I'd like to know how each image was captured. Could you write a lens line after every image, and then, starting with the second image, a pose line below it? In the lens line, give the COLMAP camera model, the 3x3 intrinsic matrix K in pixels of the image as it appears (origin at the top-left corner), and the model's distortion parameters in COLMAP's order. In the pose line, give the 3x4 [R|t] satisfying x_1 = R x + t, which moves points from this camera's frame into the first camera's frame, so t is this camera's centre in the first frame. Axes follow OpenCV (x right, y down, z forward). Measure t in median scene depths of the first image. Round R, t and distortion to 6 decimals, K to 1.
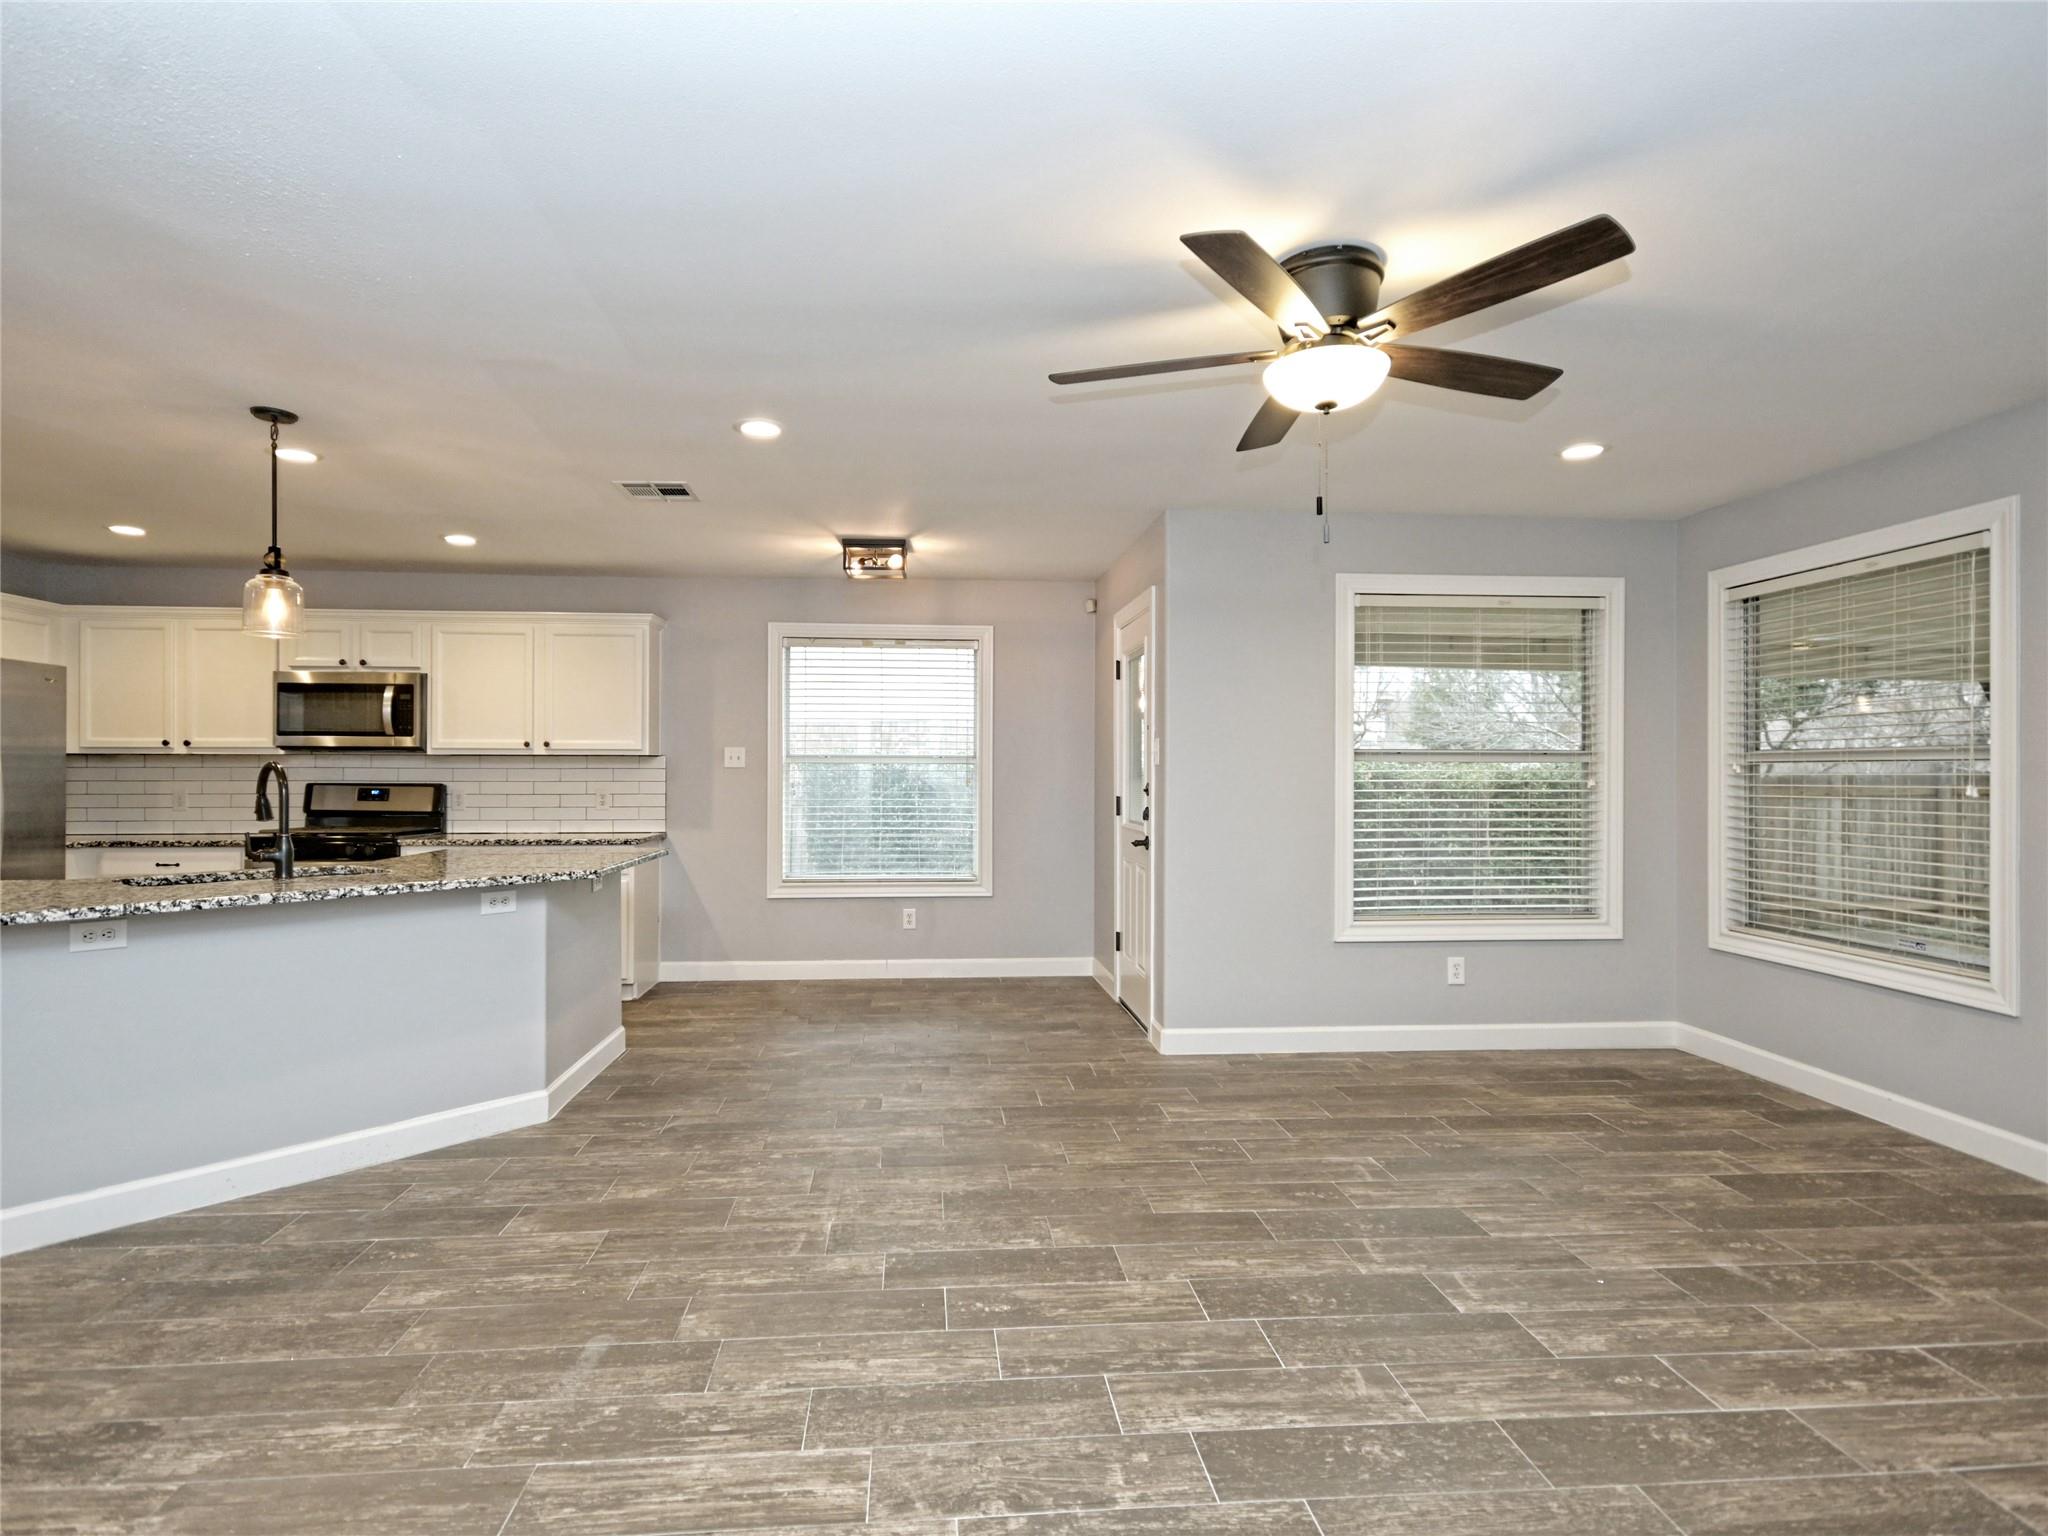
lens RADIAL K [[1100.6, 0, 1011.6], [0, 1100.6, 766.5], [0, 0, 1]] dist [0.011421, -0.001040]
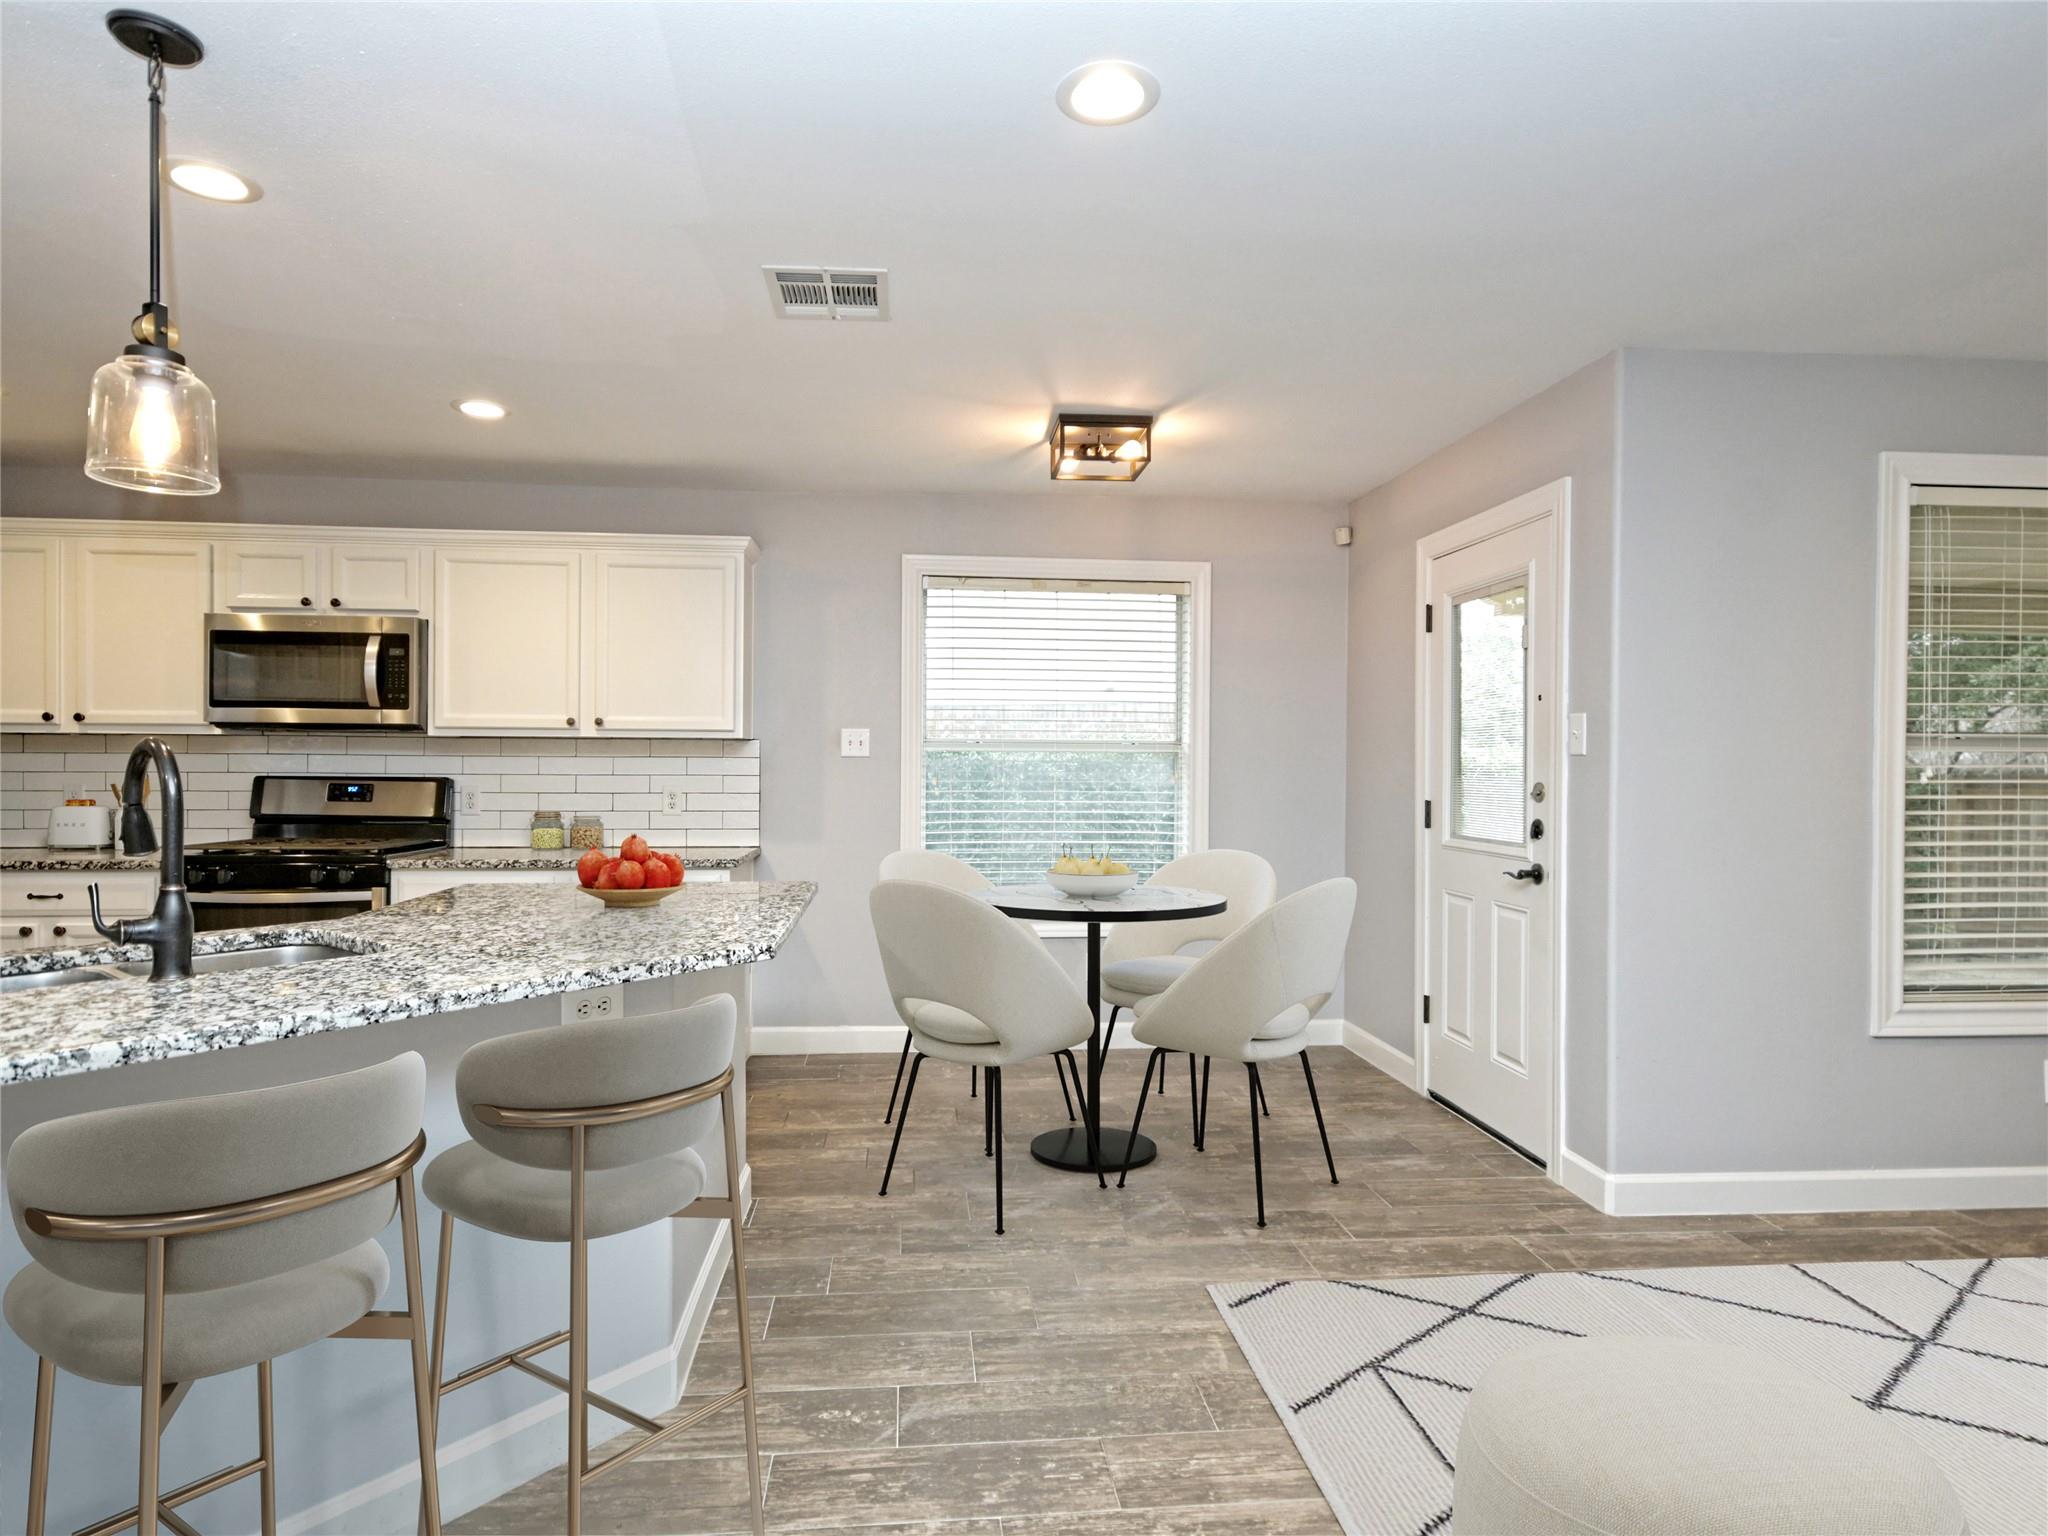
lens RADIAL K [[1133.4, 0, 1012.3], [0, 1133.4, 768.0], [0, 0, 1]] dist [0.015431, -0.005676]
pose [[0.999975, 0.004702, 0.005266, -0.242659], [-0.004749, 0.999949, 0.008883, 0.002142], [-0.005224, -0.008908, 0.999947, 0.413880]]
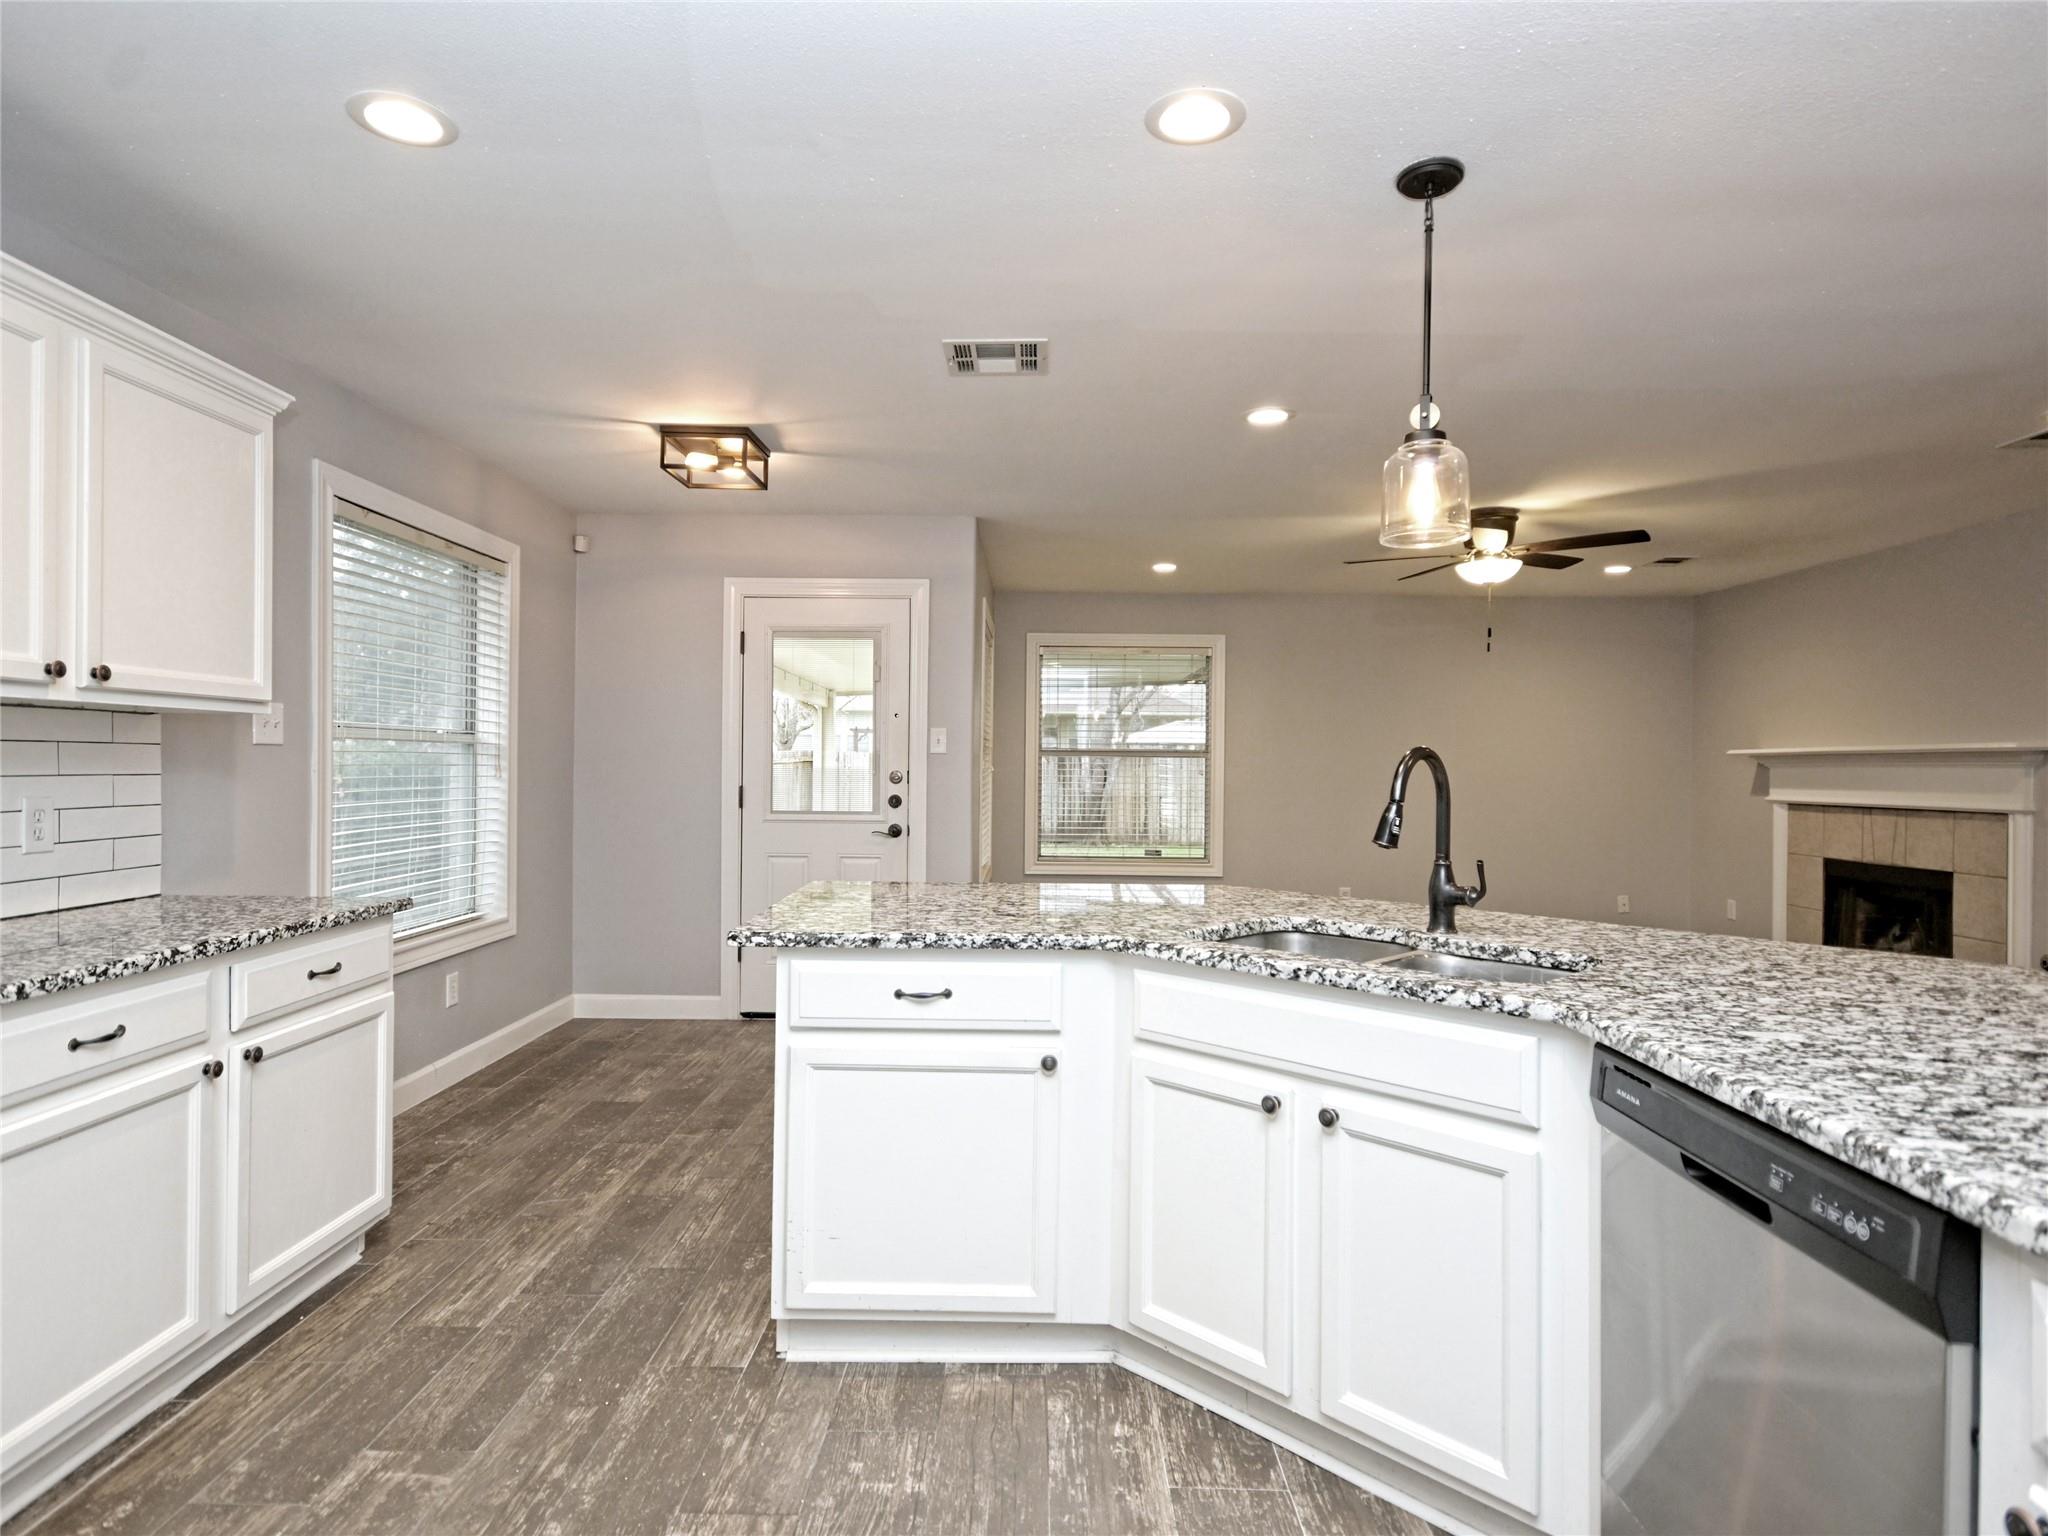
lens RADIAL K [[1133.4, 0, 1015.6], [0, 1133.4, 766.3], [0, 0, 1]] dist [0.015431, -0.005676]
pose [[0.105562, -0.002522, 0.994410, -1.122748], [-0.015504, 0.999871, 0.004182, 0.005458], [-0.994292, -0.015858, 0.105509, 0.986186]]
